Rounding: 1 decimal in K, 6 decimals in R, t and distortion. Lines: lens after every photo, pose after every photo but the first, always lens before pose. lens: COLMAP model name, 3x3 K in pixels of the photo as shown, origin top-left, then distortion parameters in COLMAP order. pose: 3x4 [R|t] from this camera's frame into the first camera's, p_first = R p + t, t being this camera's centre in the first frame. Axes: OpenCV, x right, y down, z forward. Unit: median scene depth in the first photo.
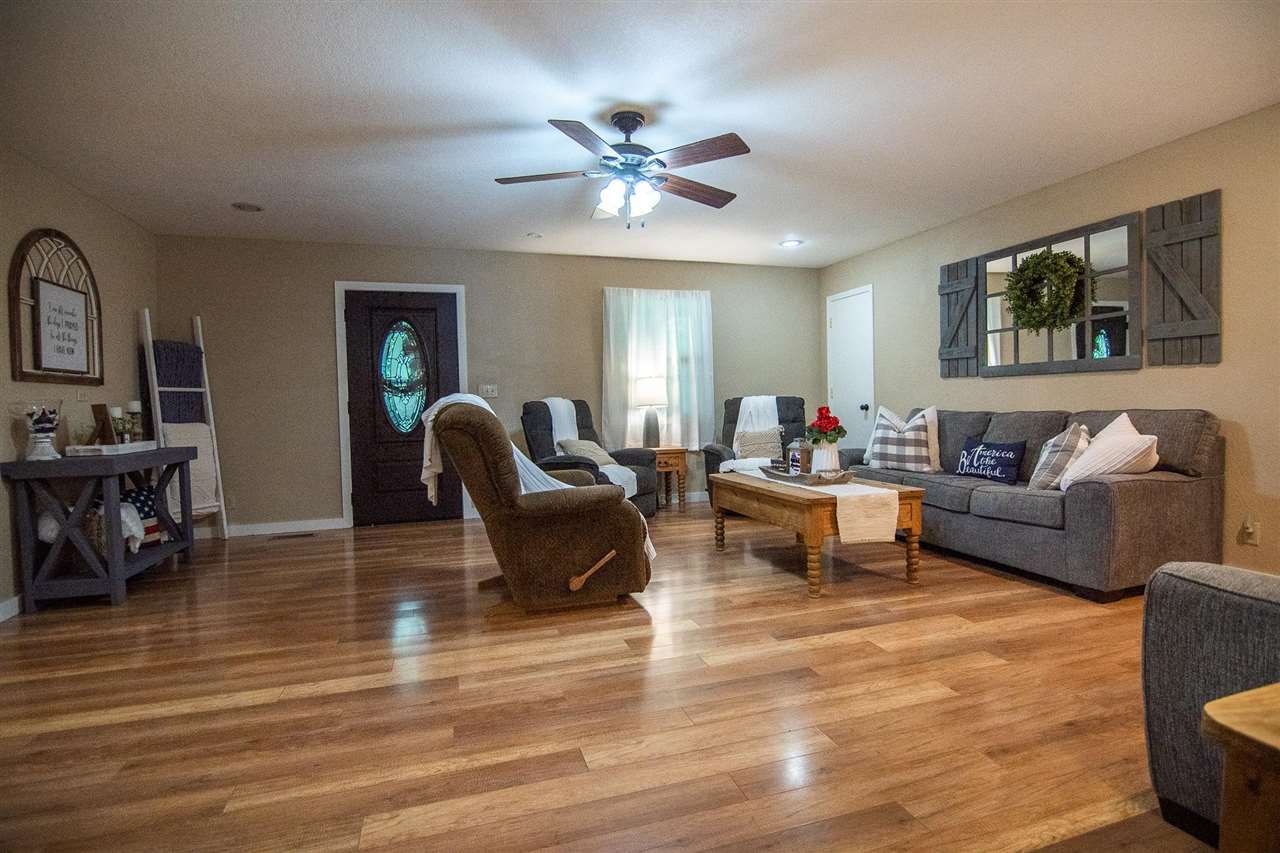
lens RADIAL K [[616.2, 0, 640.0], [0, 616.2, 426.5], [0, 0, 1]] dist [-0.007536, -0.010179]
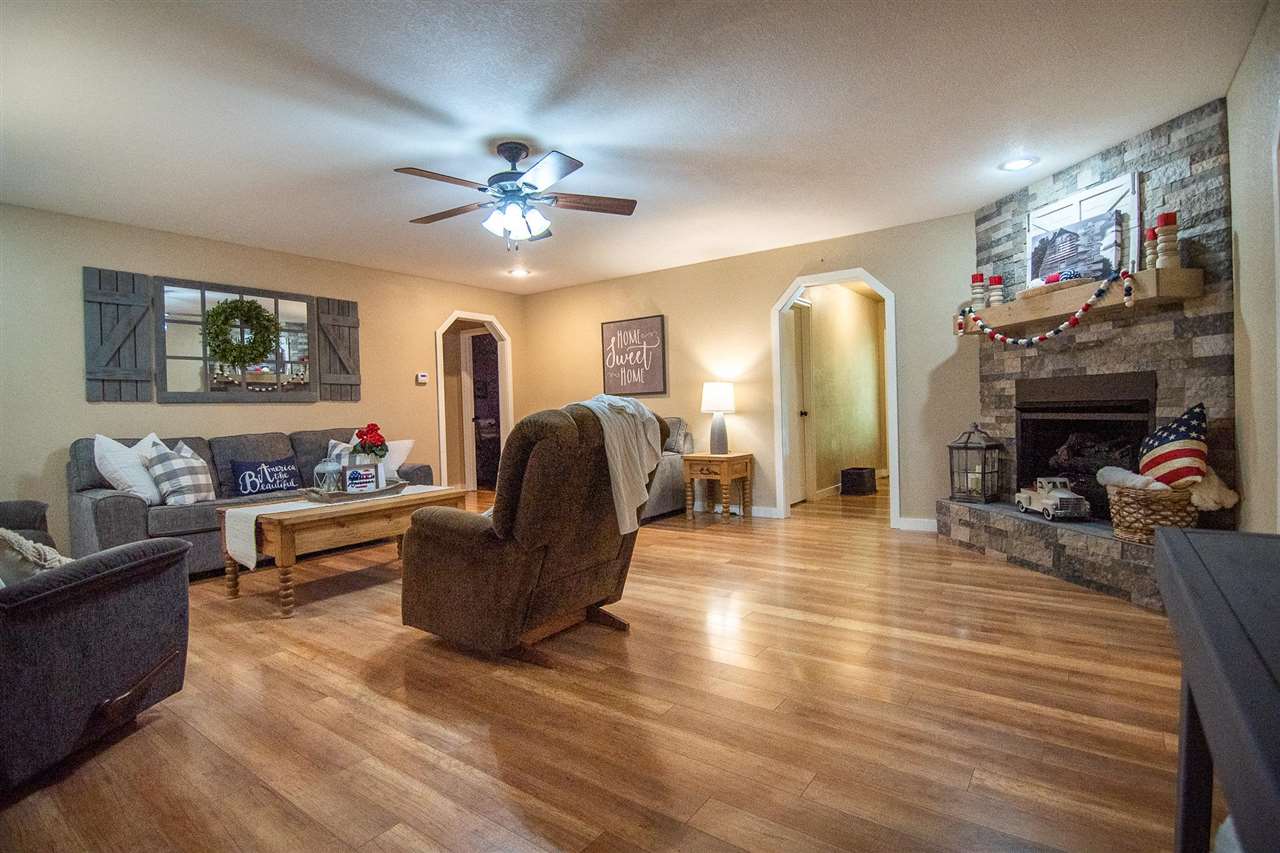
lens RADIAL K [[616.2, 0, 640.0], [0, 616.2, 426.5], [0, 0, 1]] dist [-0.007536, -0.010179]
pose [[-0.589554, 0.013543, 0.807616, -0.919169], [0.068964, 0.997052, 0.033624, -0.033146], [-0.804780, 0.075520, -0.588750, 1.348347]]
